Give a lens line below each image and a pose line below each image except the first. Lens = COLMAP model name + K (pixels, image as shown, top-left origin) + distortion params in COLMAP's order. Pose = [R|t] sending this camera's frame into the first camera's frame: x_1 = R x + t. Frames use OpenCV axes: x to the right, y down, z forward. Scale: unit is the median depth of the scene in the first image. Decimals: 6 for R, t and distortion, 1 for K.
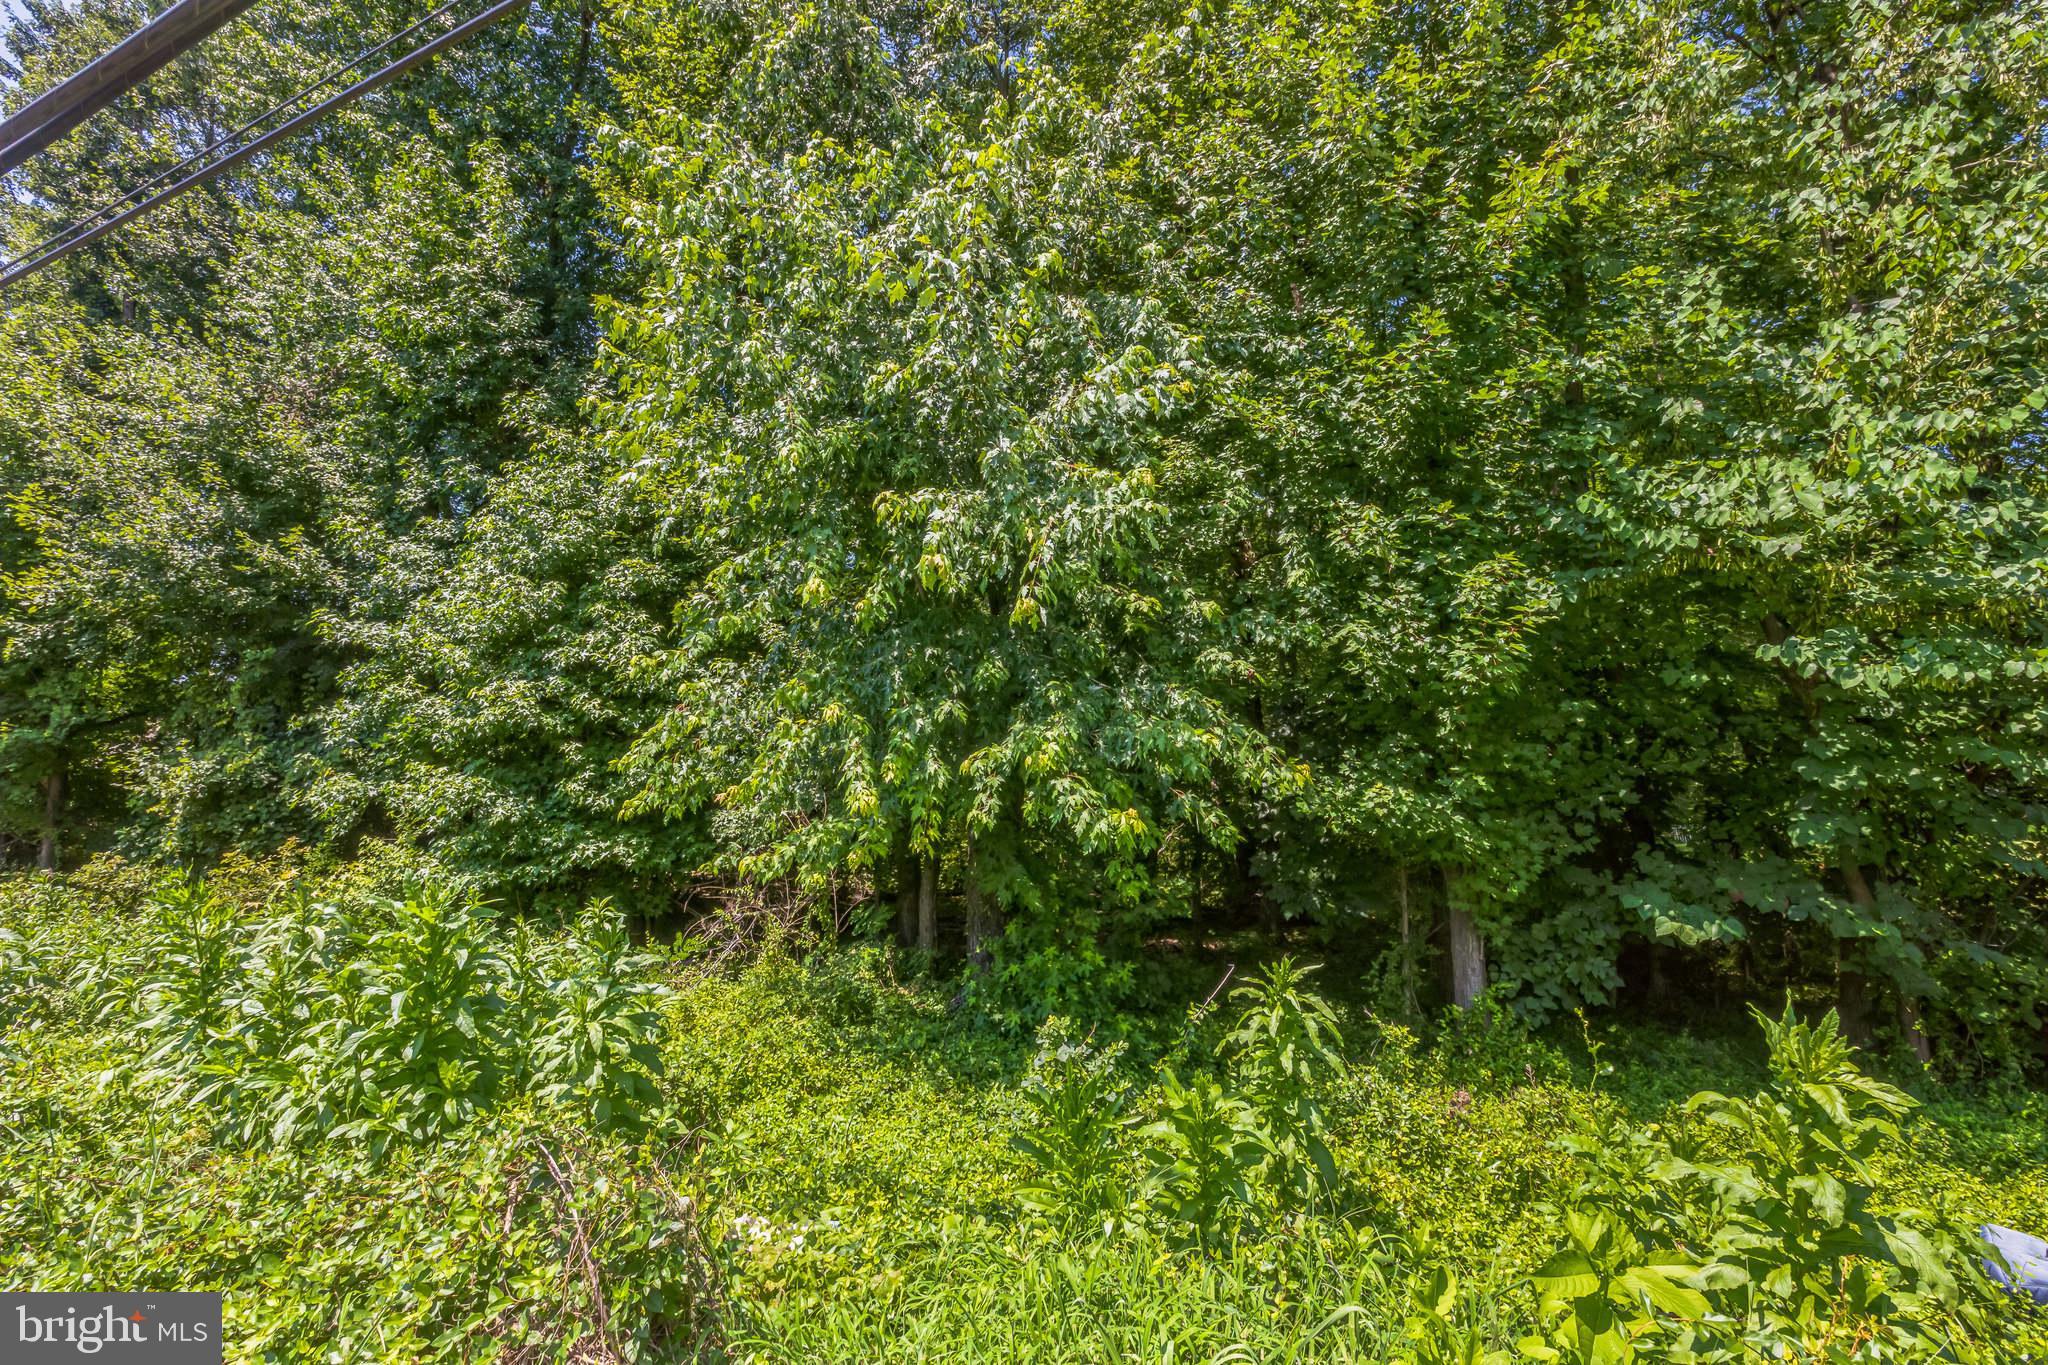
lens RADIAL K [[910.3, 0, 1018.5], [0, 910.3, 691.4], [0, 0, 1]] dist [0.000965, -0.000590]
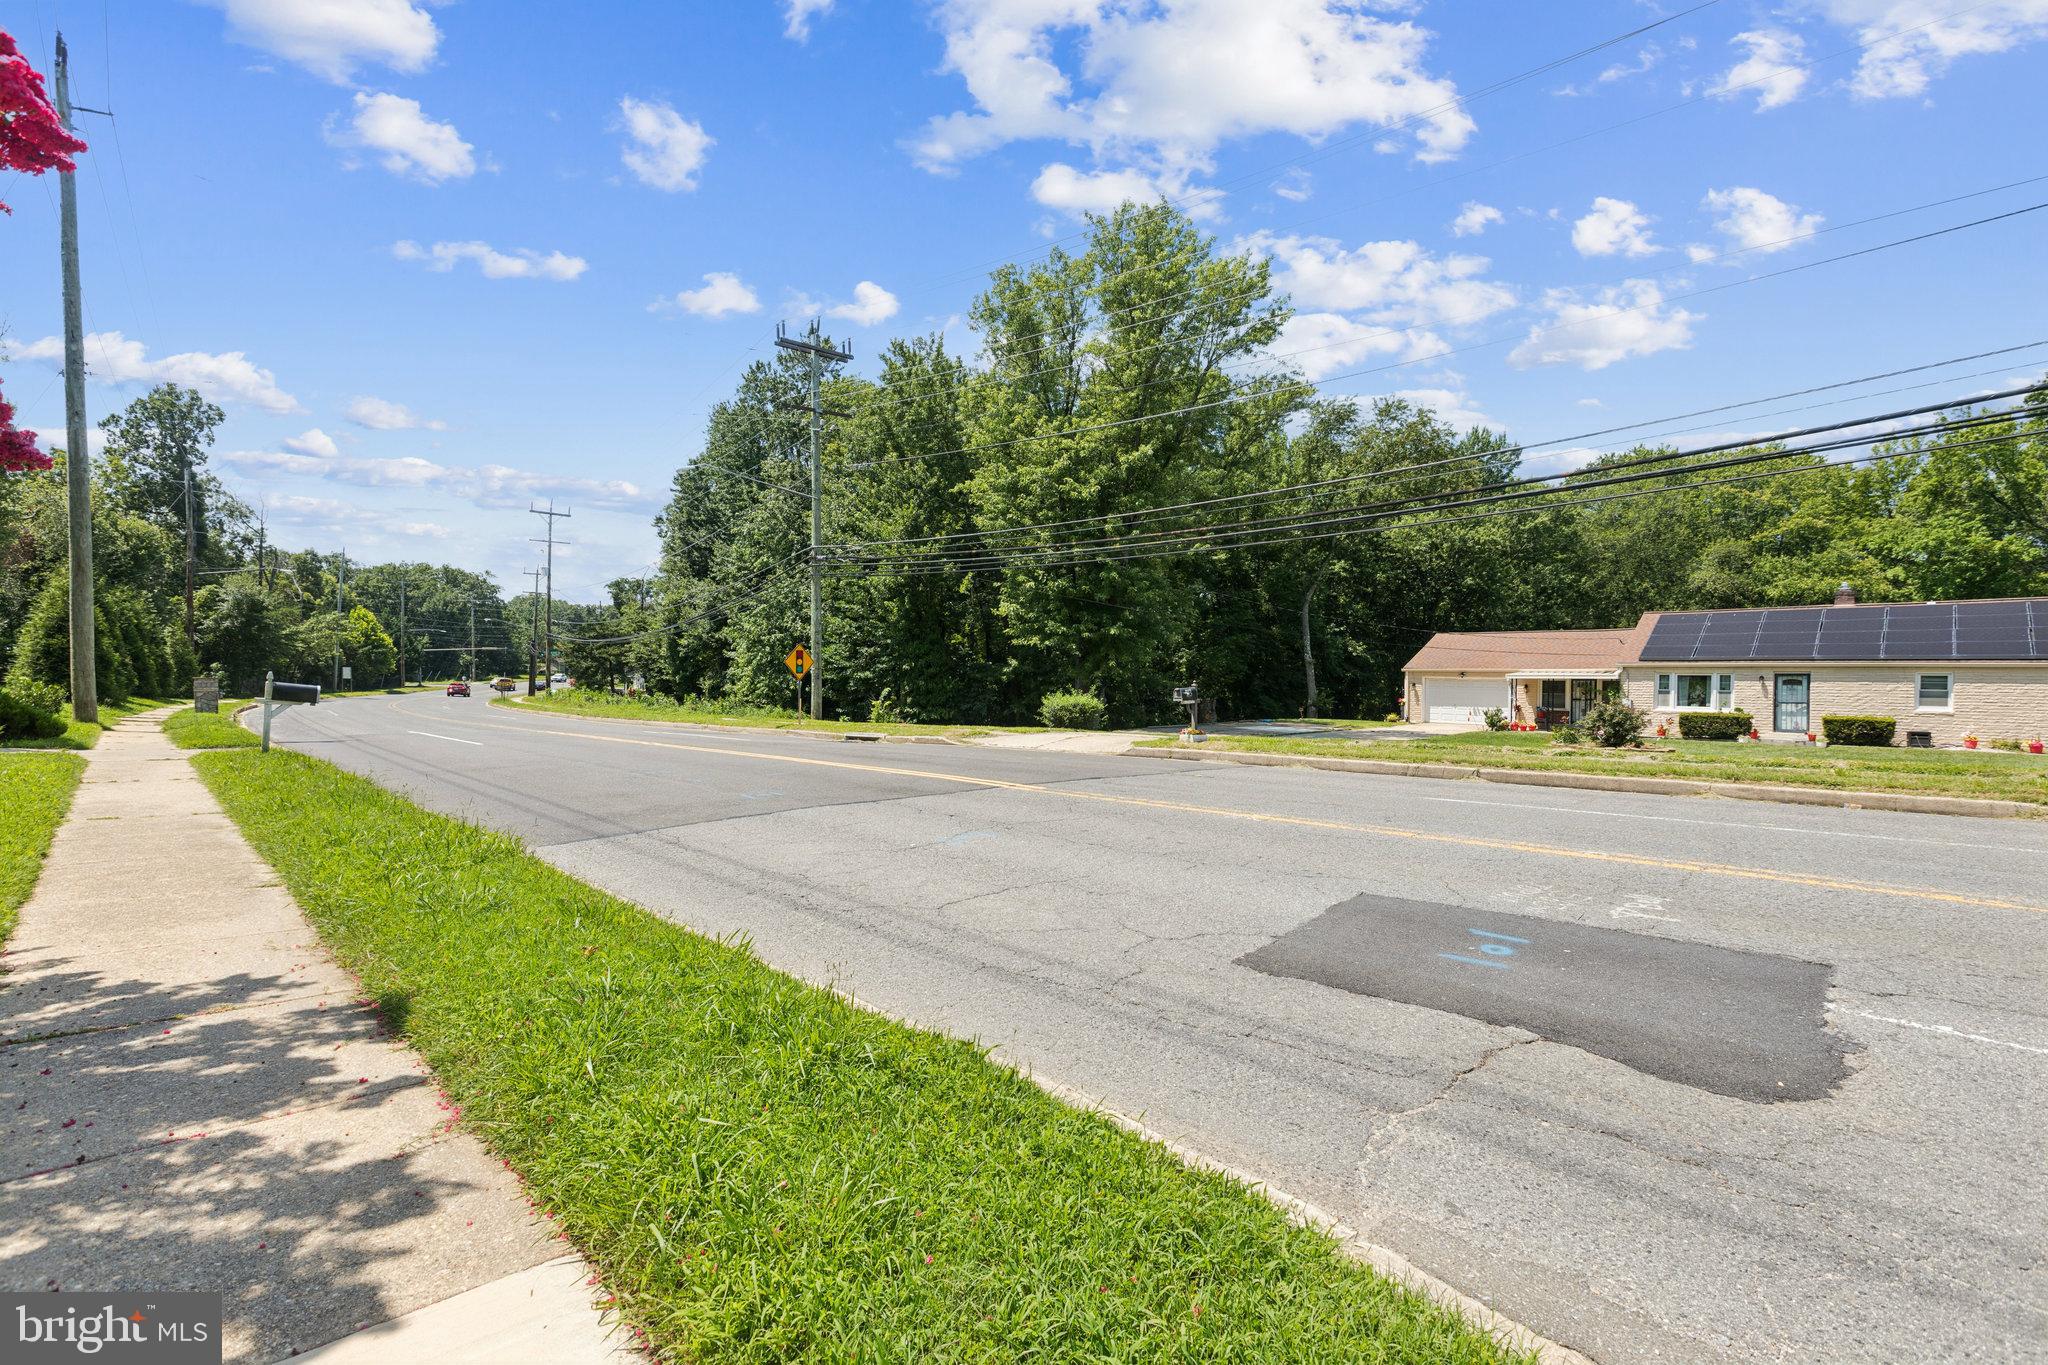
lens RADIAL K [[910.3, 0, 1018.5], [0, 910.3, 691.4], [0, 0, 1]] dist [0.000965, -0.000590]
pose [[0.872972, 0.018168, -0.487432, 3.010254], [0.034064, 0.994596, 0.098079, -0.298183], [0.486579, -0.102224, 0.867635, -2.495079]]
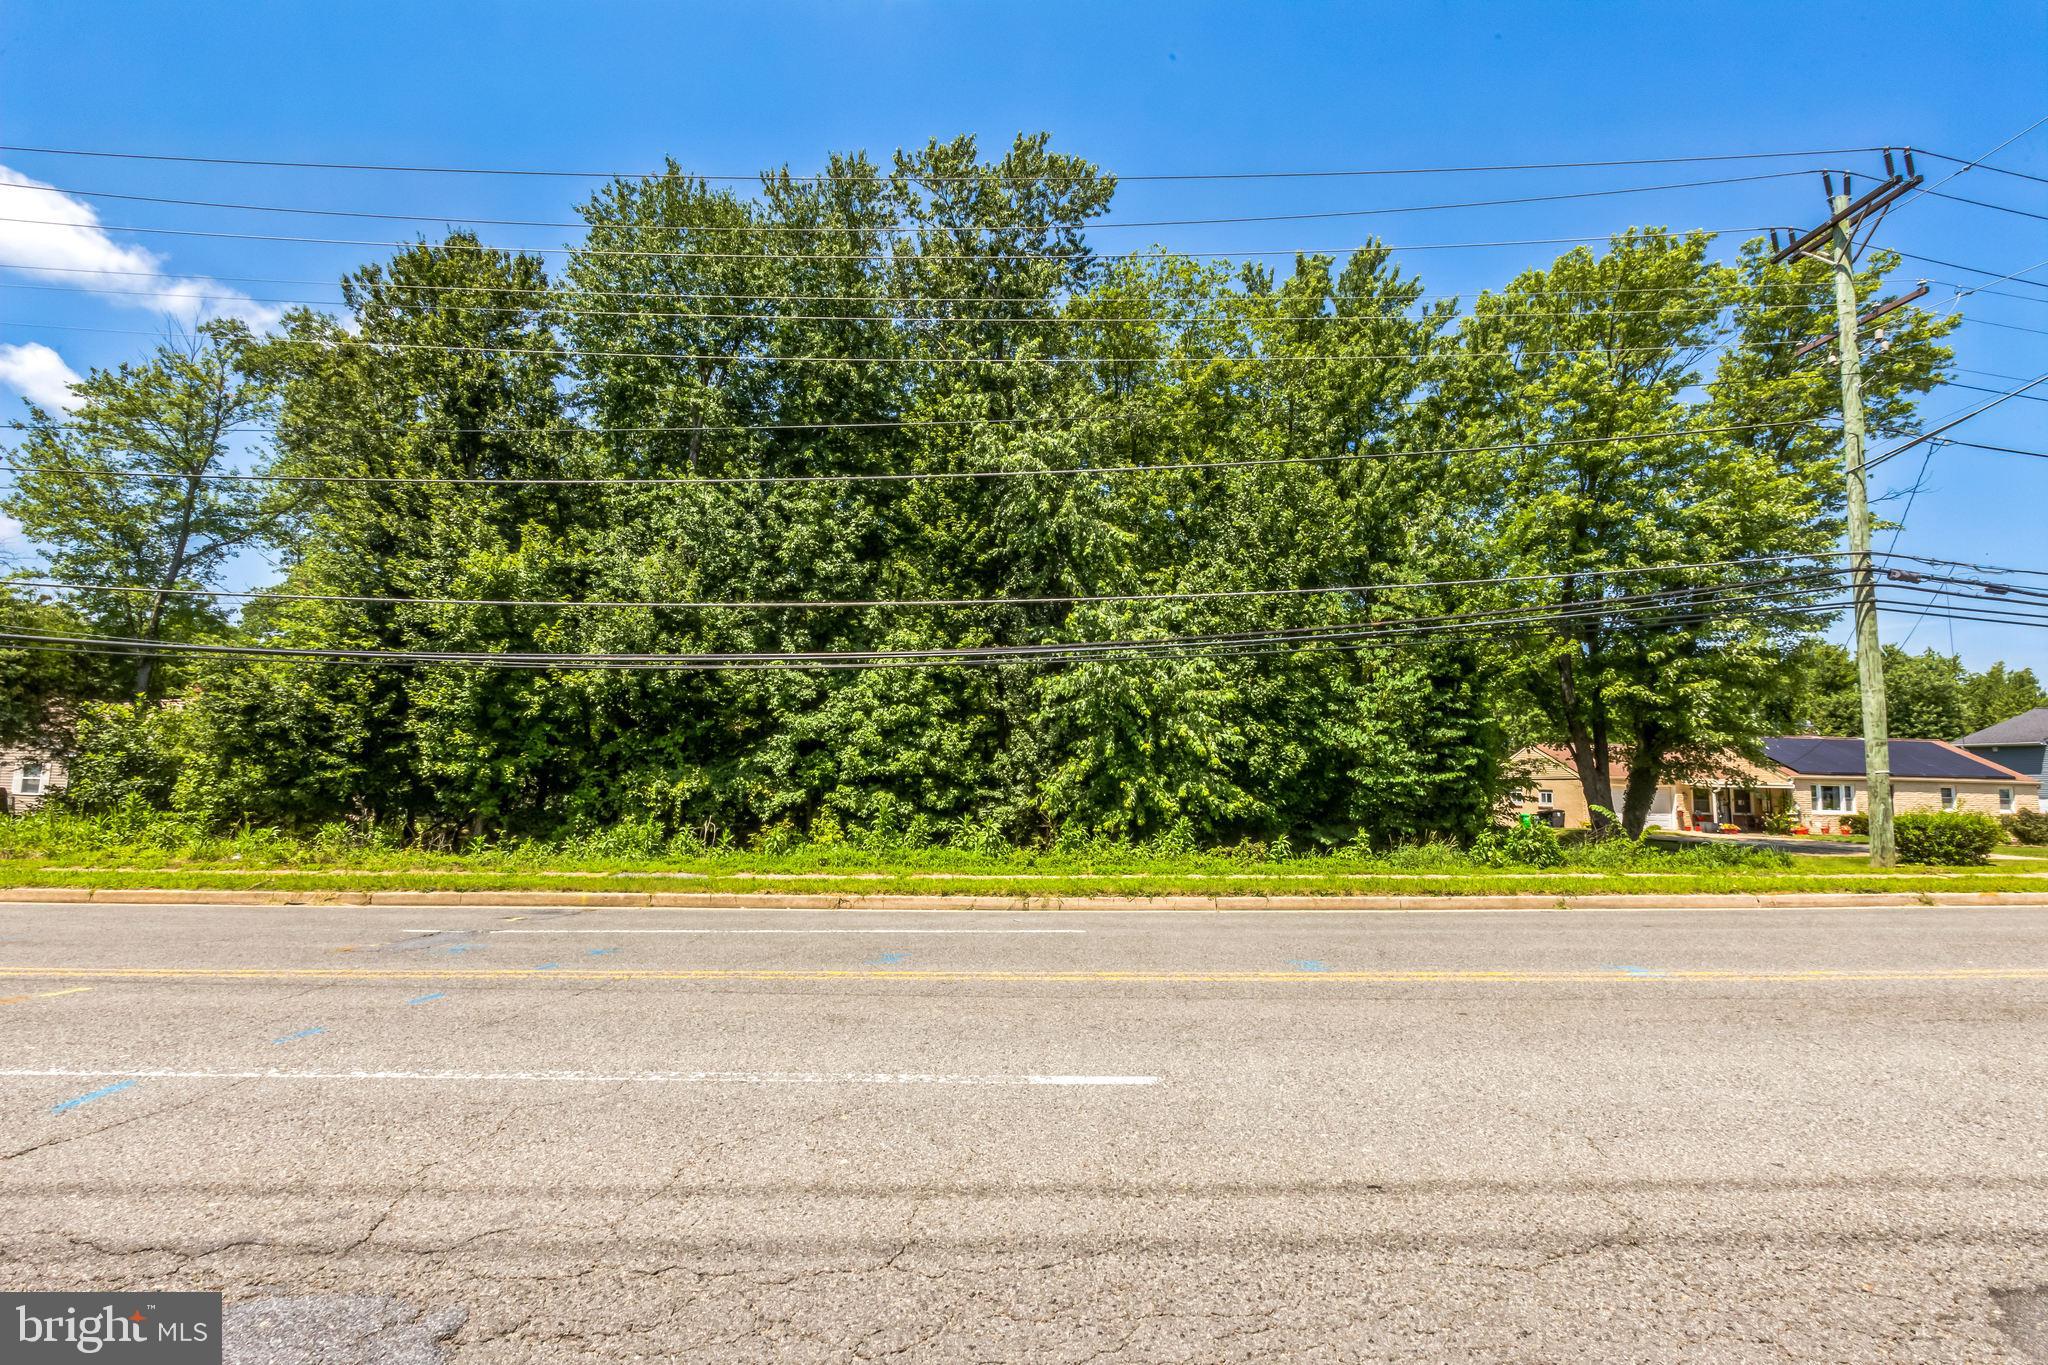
lens RADIAL K [[910.3, 0, 1018.5], [0, 910.3, 691.4], [0, 0, 1]] dist [0.000965, -0.000590]
pose [[0.925984, 0.058520, 0.373000, -1.092029], [-0.054865, 0.998285, -0.020417, -0.121984], [-0.373555, -0.001558, 0.927607, -1.168473]]
